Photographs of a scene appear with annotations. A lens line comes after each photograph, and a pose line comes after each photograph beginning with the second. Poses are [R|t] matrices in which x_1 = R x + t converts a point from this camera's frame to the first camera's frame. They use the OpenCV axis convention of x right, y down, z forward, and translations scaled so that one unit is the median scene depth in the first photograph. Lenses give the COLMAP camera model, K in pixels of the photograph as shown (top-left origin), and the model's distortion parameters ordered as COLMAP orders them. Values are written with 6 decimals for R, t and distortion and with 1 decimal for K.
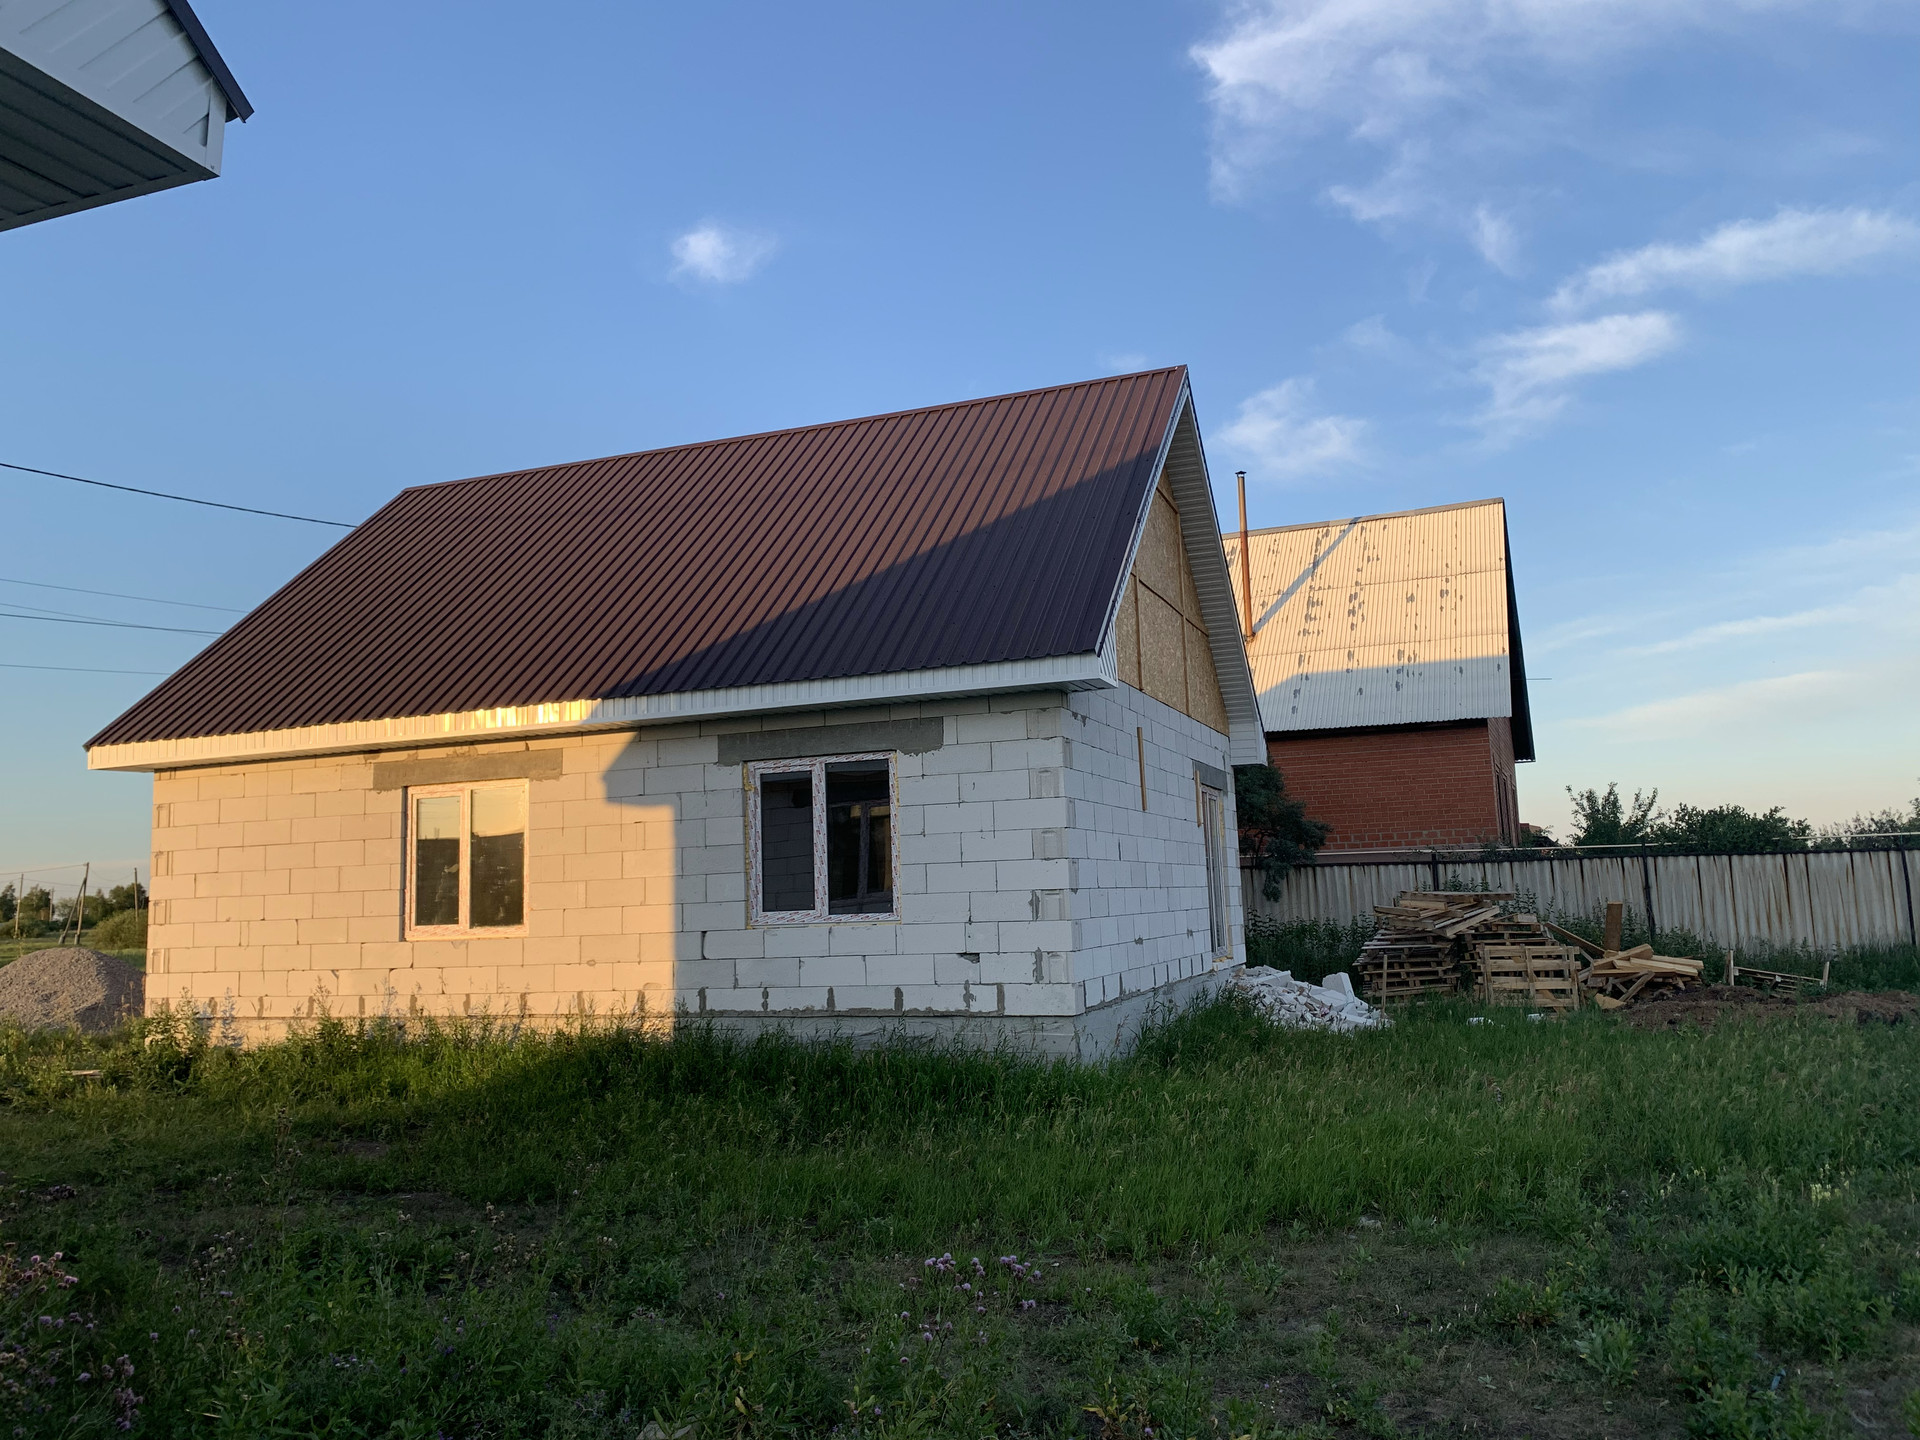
lens RADIAL K [[1453.4, 0, 960.0], [0, 1453.4, 720.0], [0, 0, 1]] dist [-0.009331, -0.001952]
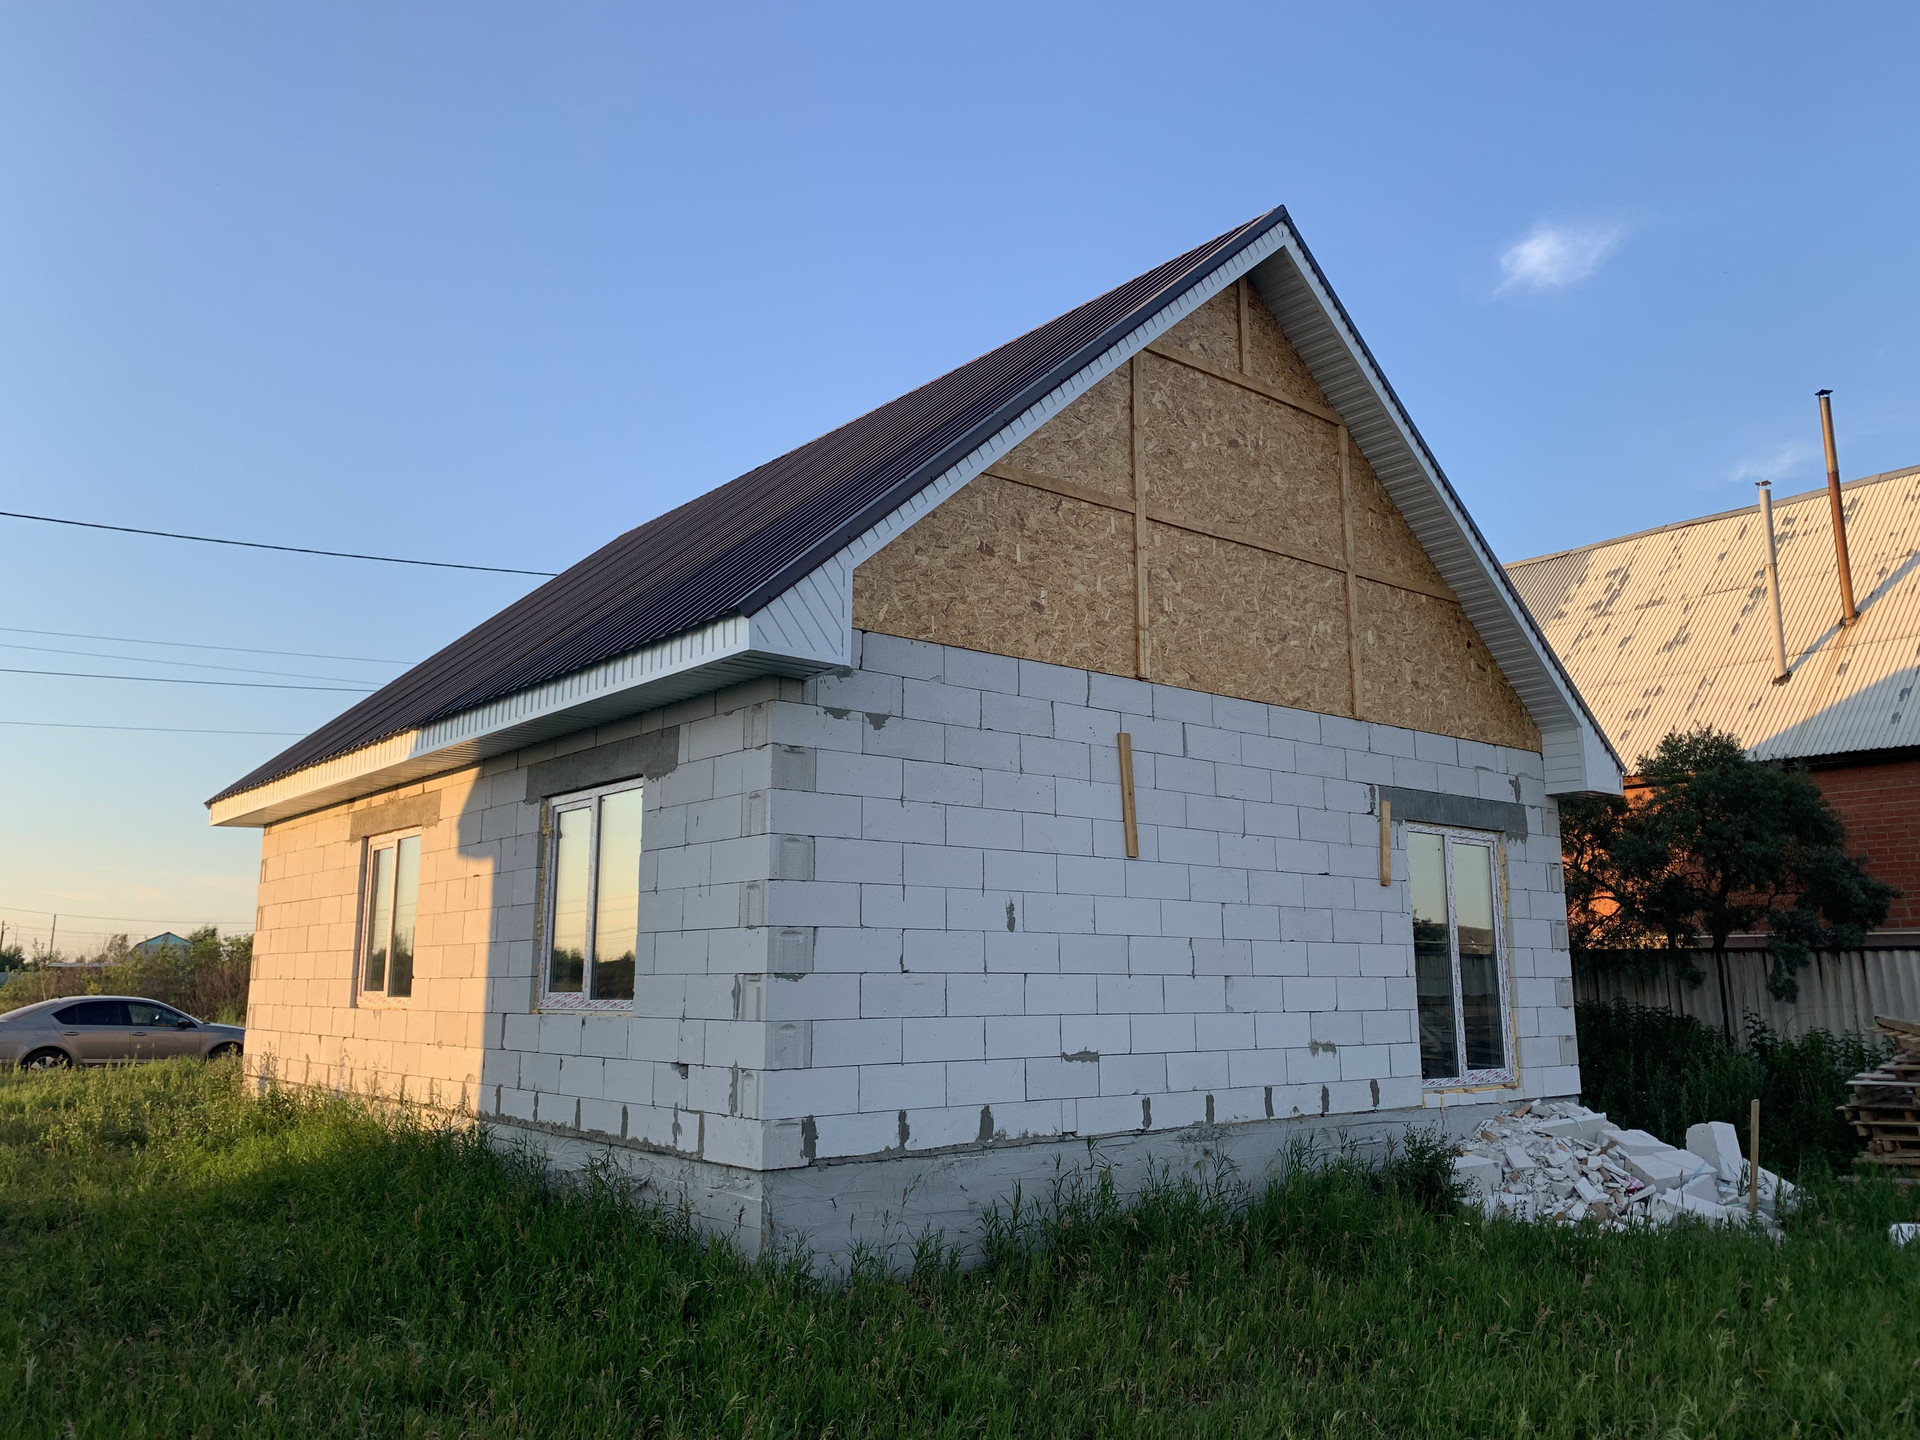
lens RADIAL K [[1516.6, 0, 960.0], [0, 1516.6, 720.0], [0, 0, 1]] dist [0.052896, -0.153878]
pose [[0.871666, -0.051328, -0.487405, 0.468408], [0.031852, 0.998331, -0.048169, 0.035552], [0.489064, 0.026463, 0.871846, 0.417876]]
